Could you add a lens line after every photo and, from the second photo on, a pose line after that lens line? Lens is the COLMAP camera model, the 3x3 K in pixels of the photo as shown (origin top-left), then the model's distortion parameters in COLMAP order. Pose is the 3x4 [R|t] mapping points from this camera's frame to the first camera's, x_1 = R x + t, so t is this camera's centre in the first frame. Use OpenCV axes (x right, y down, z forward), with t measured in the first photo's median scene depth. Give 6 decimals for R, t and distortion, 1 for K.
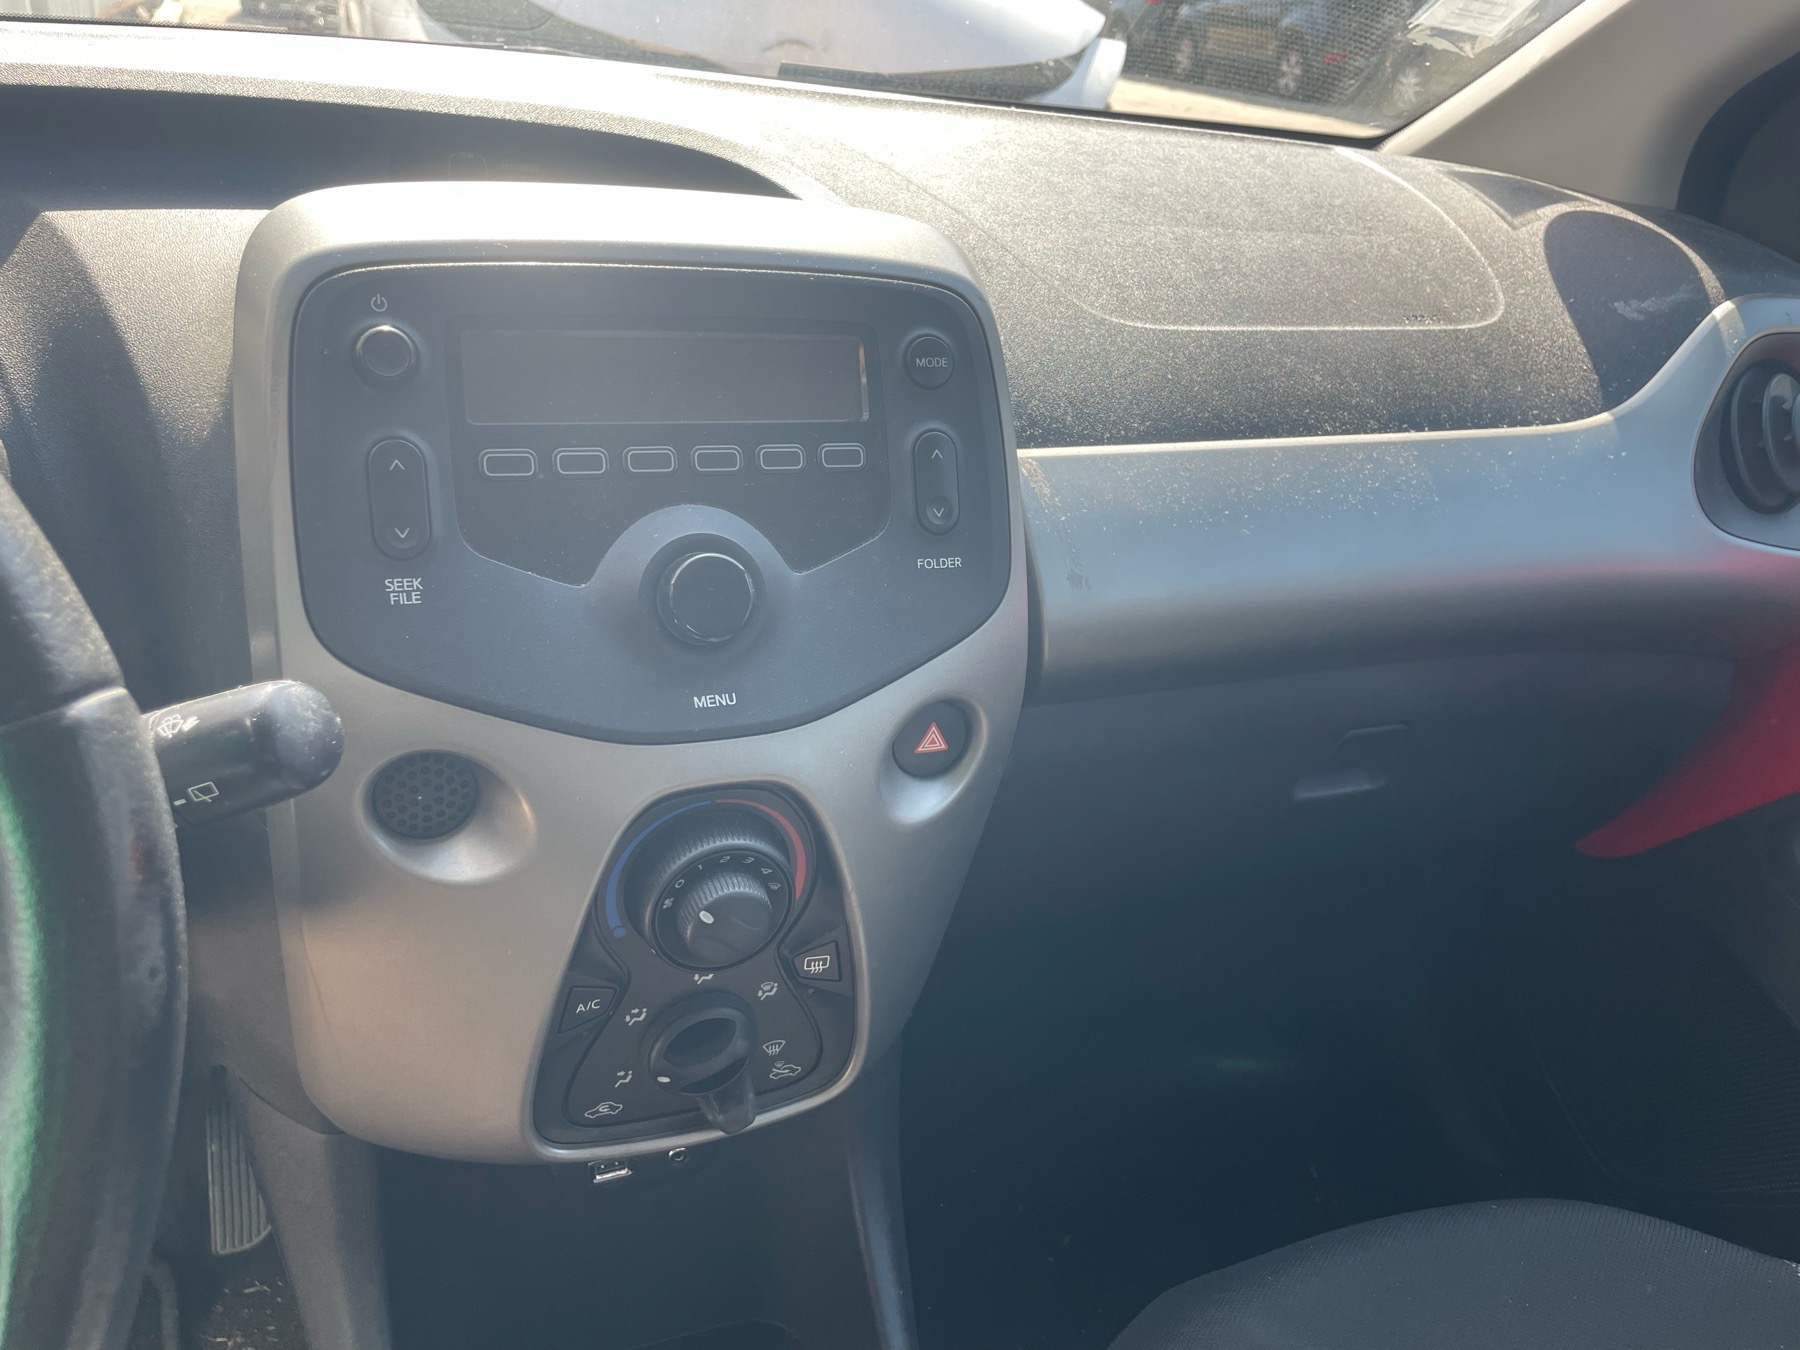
lens RADIAL K [[1359.1, 0, 888.3], [0, 1359.1, 658.0], [0, 0, 1]] dist [0.082033, -0.111143]
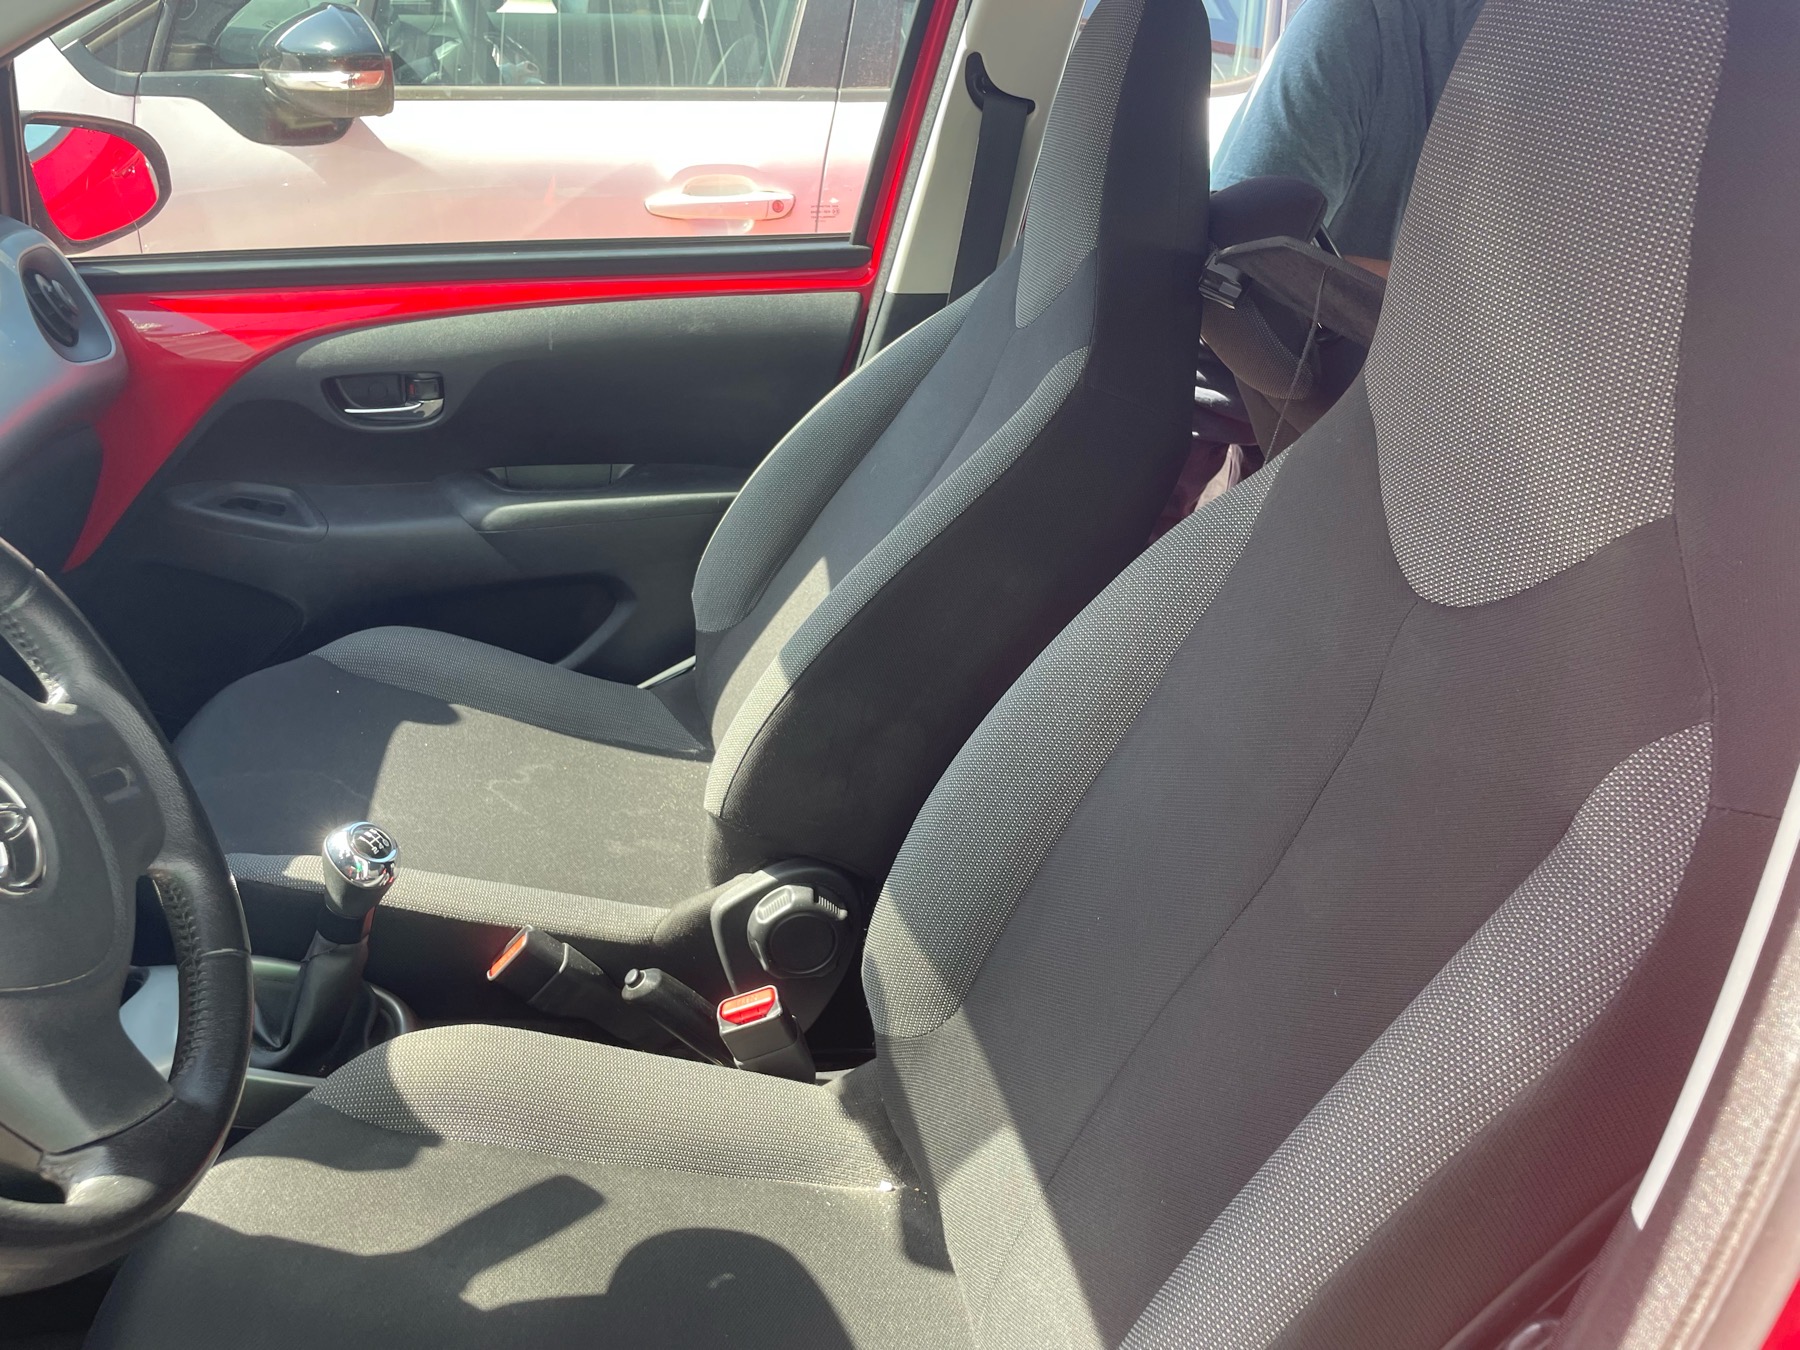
lens RADIAL K [[1359.1, 0, 888.3], [0, 1359.1, 658.0], [0, 0, 1]] dist [0.082033, -0.111143]
pose [[0.209692, -0.512922, 0.832431, -0.975172], [0.370814, 0.829476, 0.417692, -0.131707], [-0.904724, 0.221091, 0.364133, -0.643416]]
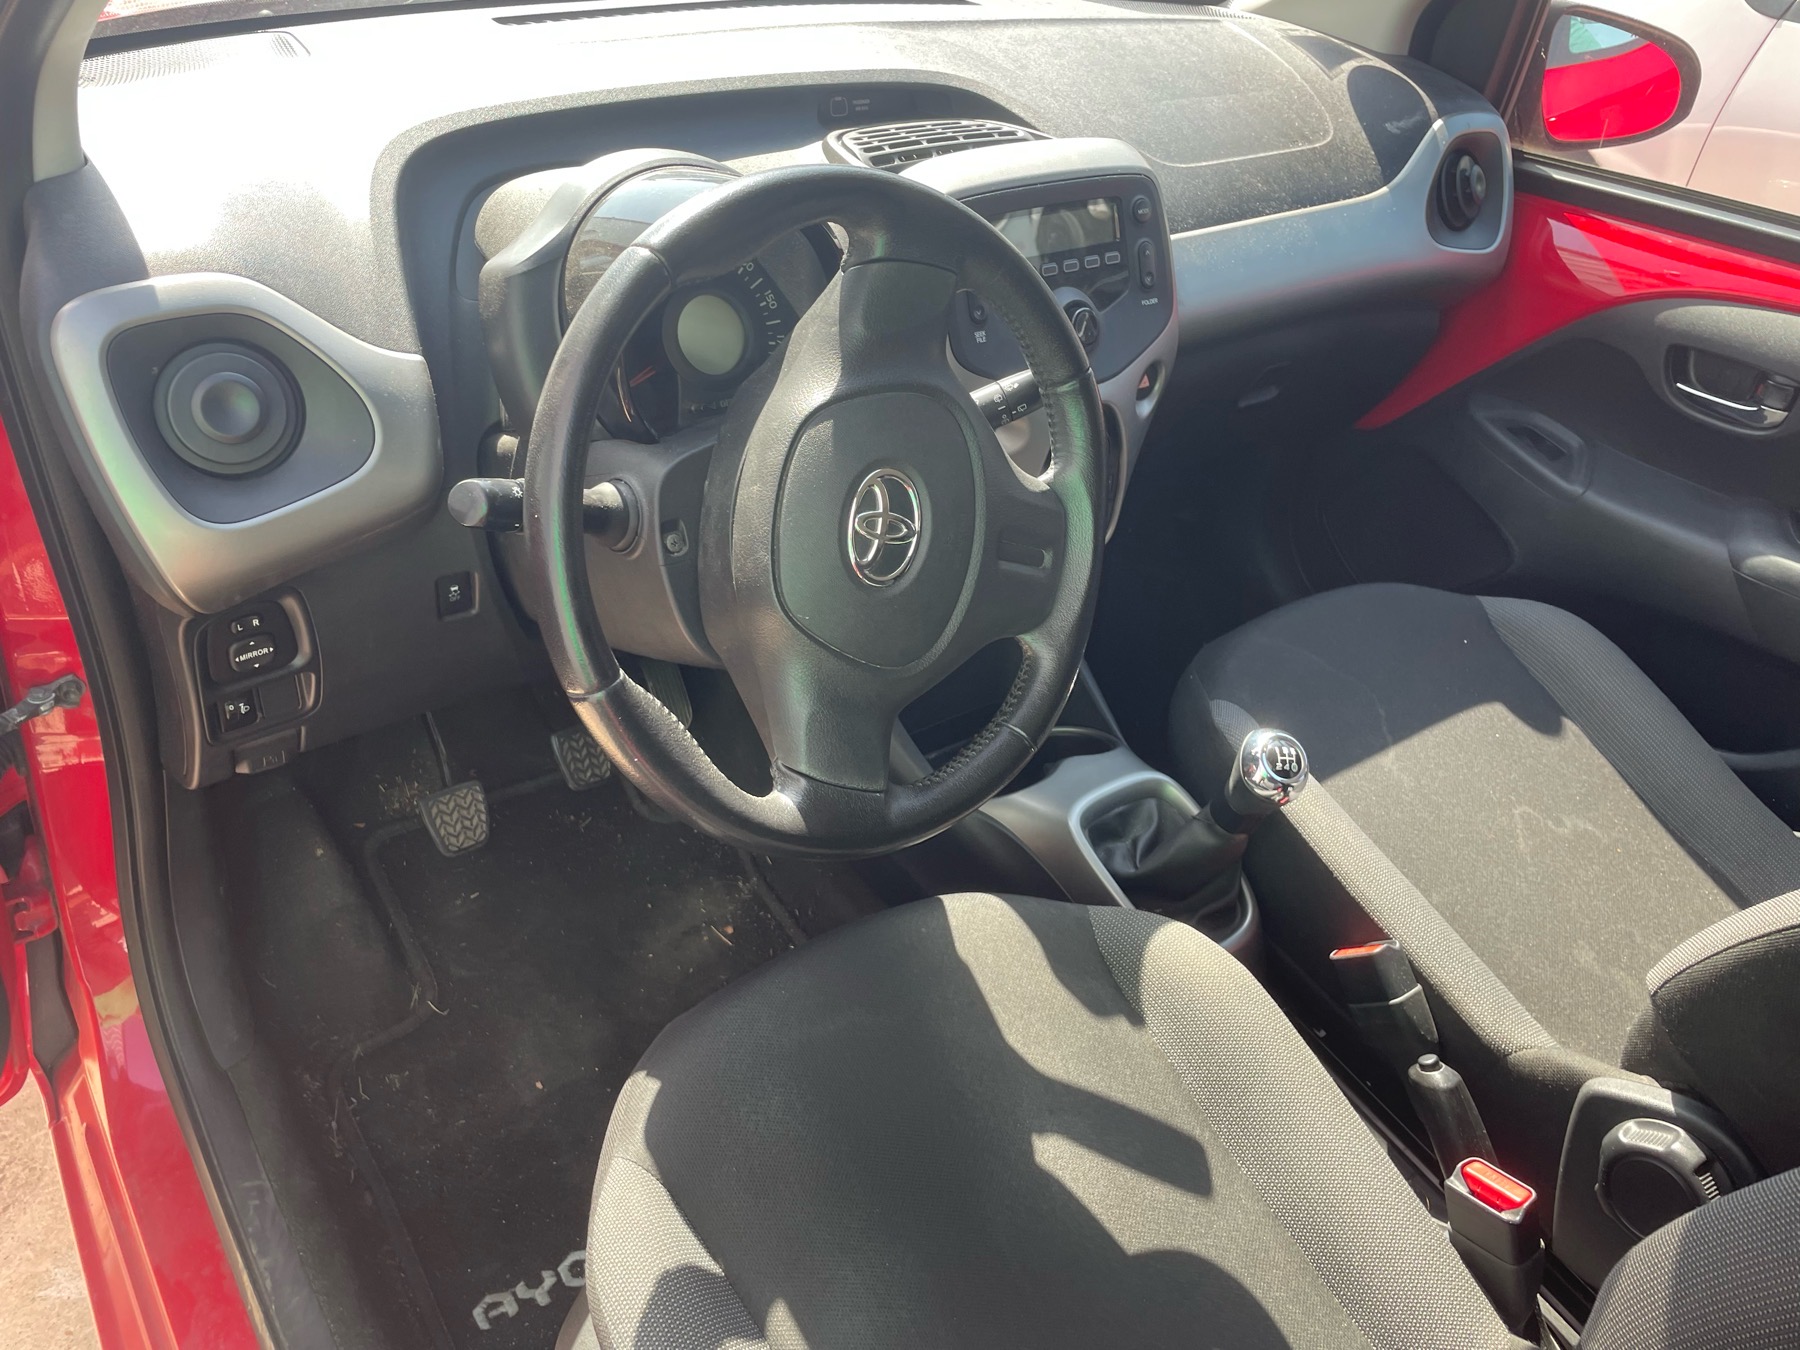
lens RADIAL K [[1359.1, 0, 888.3], [0, 1359.1, 658.0], [0, 0, 1]] dist [0.082033, -0.111143]
pose [[0.971691, -0.142903, 0.188137, -0.633466], [0.101446, 0.971550, 0.214009, -0.017690], [-0.213367, -0.188865, 0.958543, -0.857698]]
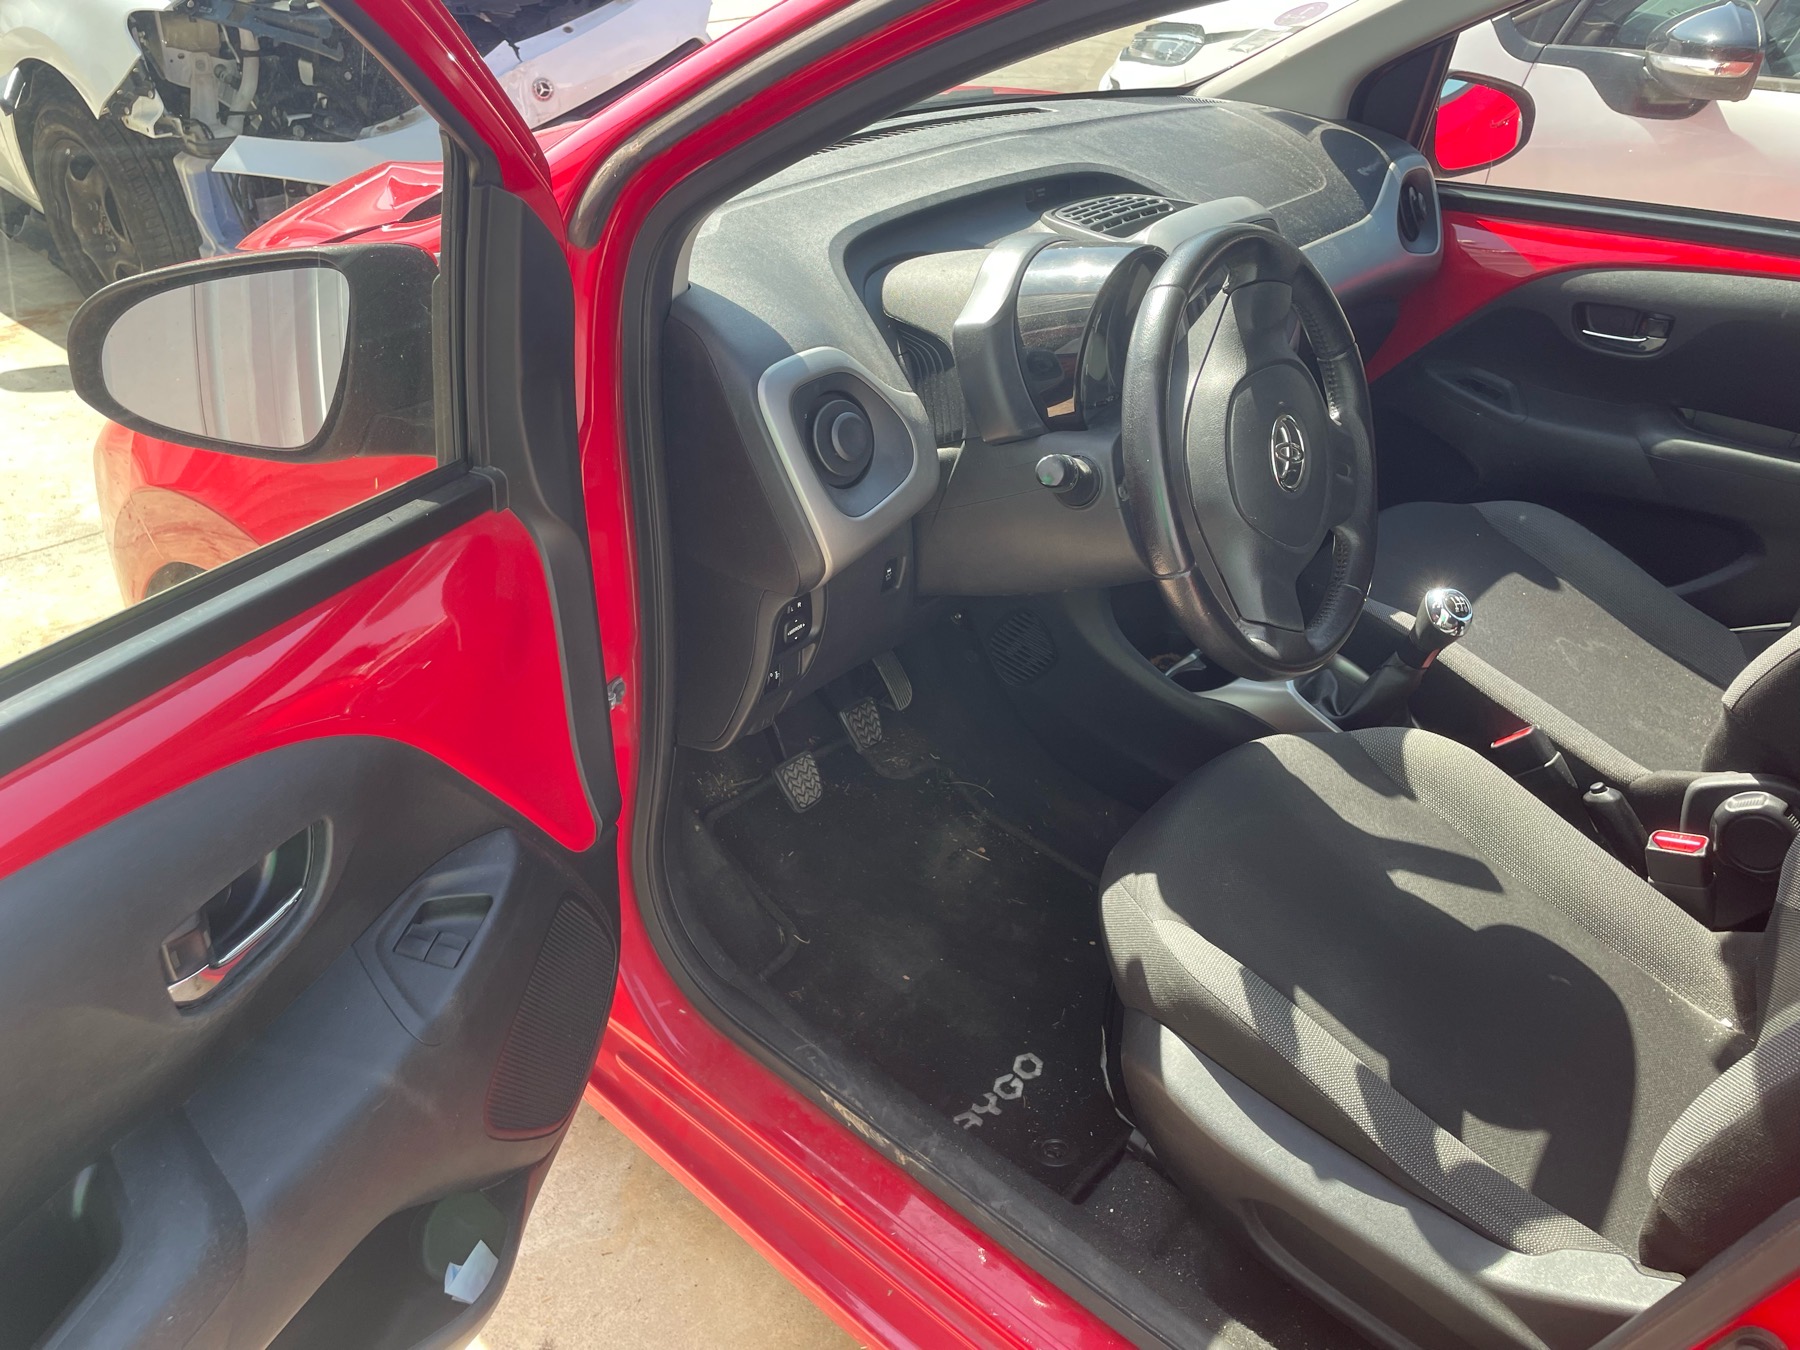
lens RADIAL K [[1359.1, 0, 888.3], [0, 1359.1, 658.0], [0, 0, 1]] dist [0.082033, -0.111143]
pose [[0.885123, -0.282085, 0.370115, -1.541862], [0.223812, 0.955355, 0.192886, -0.079180], [-0.408001, -0.087892, 0.908741, -1.128660]]
